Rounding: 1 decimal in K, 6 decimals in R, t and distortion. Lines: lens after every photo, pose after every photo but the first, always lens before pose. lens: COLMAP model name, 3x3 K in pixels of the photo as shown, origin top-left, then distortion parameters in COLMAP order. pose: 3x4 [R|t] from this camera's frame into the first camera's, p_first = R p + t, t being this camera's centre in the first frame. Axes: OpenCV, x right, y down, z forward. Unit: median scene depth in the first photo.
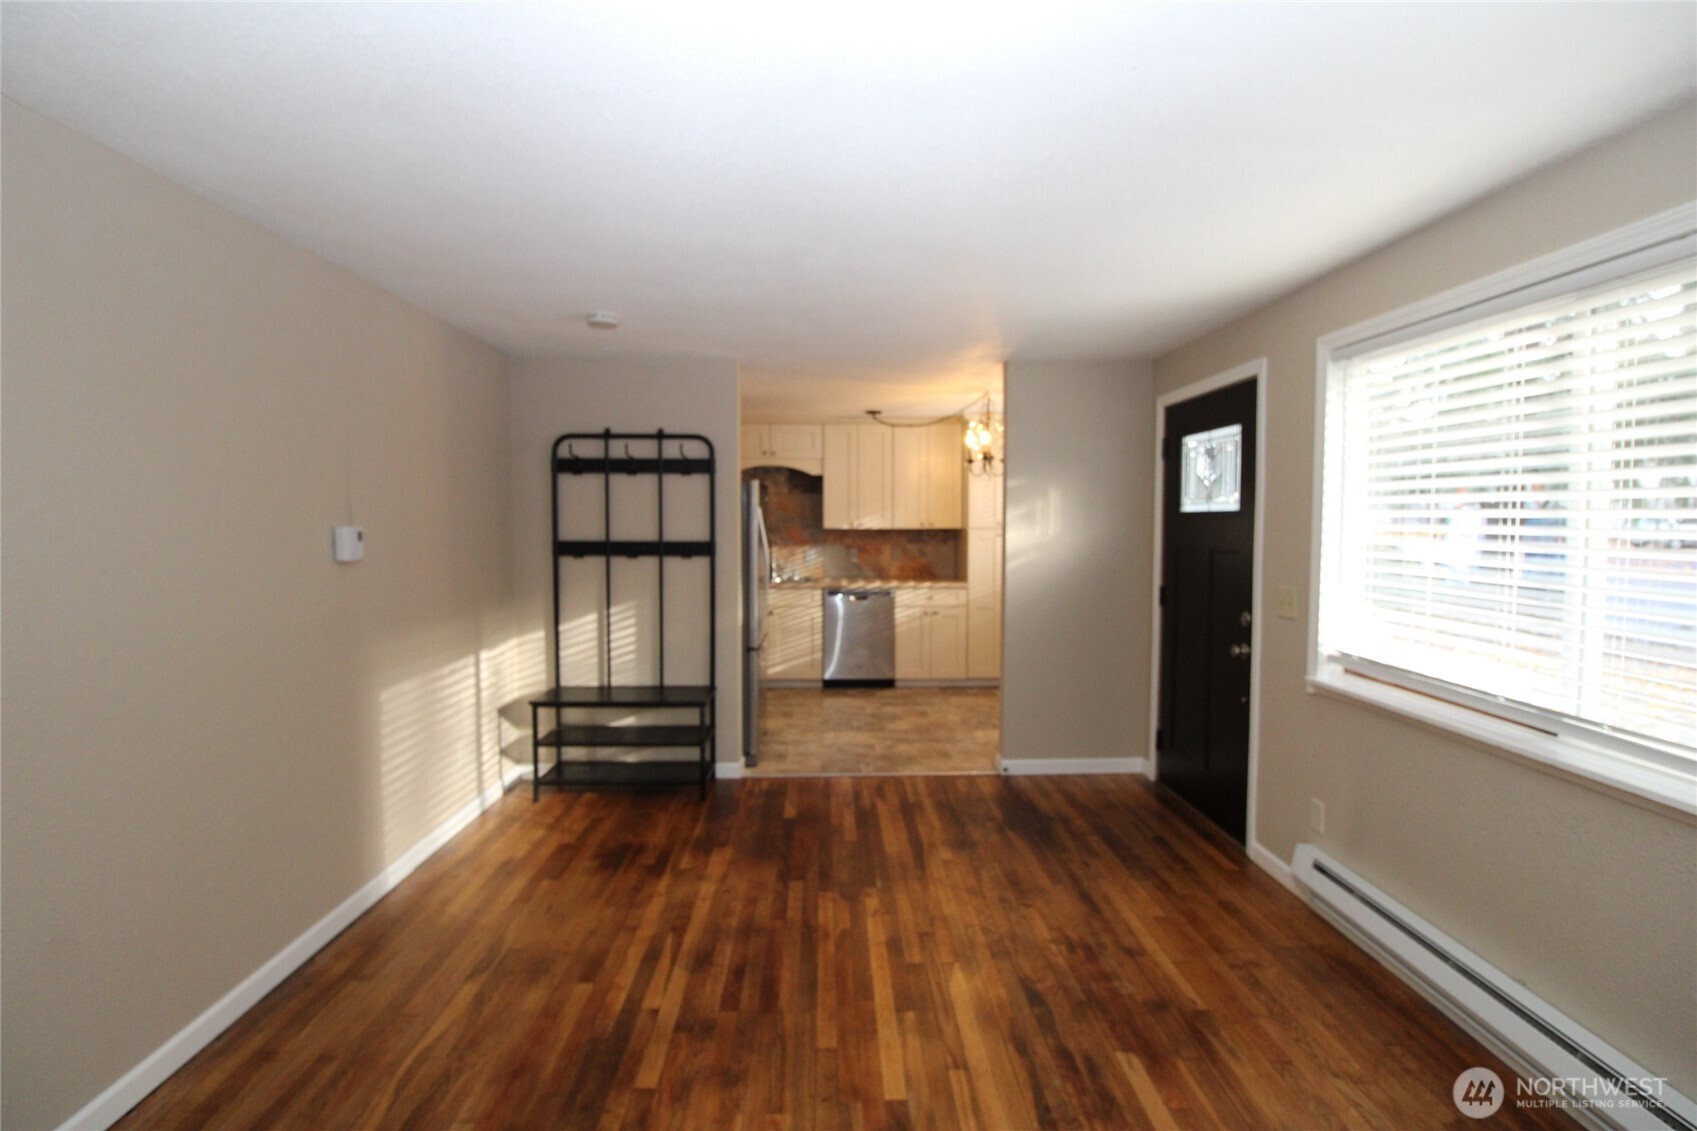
lens RADIAL K [[776.4, 0, 848.9], [0, 776.4, 561.2], [0, 0, 1]] dist [-0.015355, -0.001362]
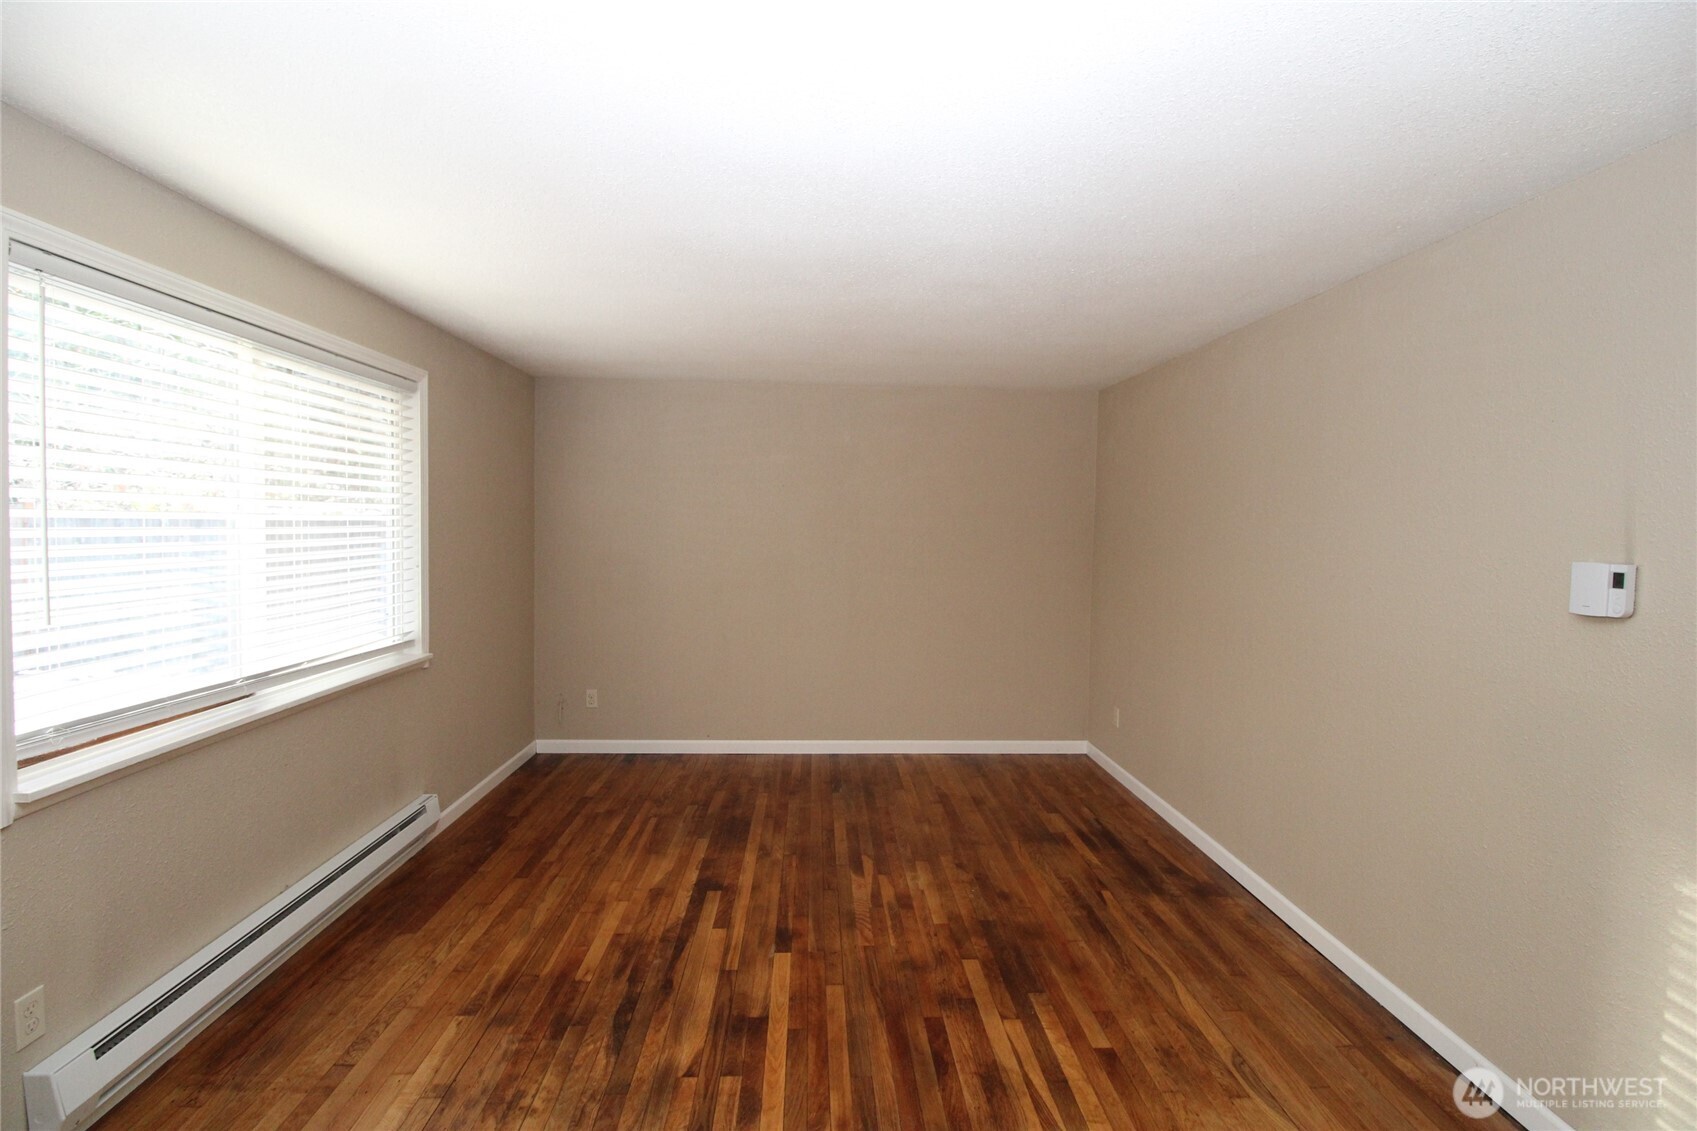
lens RADIAL K [[776.4, 0, 851.6], [0, 776.4, 564.2], [0, 0, 1]] dist [-0.015355, -0.001362]
pose [[-0.999585, -0.017476, -0.022879, -0.015403], [-0.019883, 0.993780, 0.109574, -0.125358], [0.020822, 0.109984, -0.993715, 2.010139]]
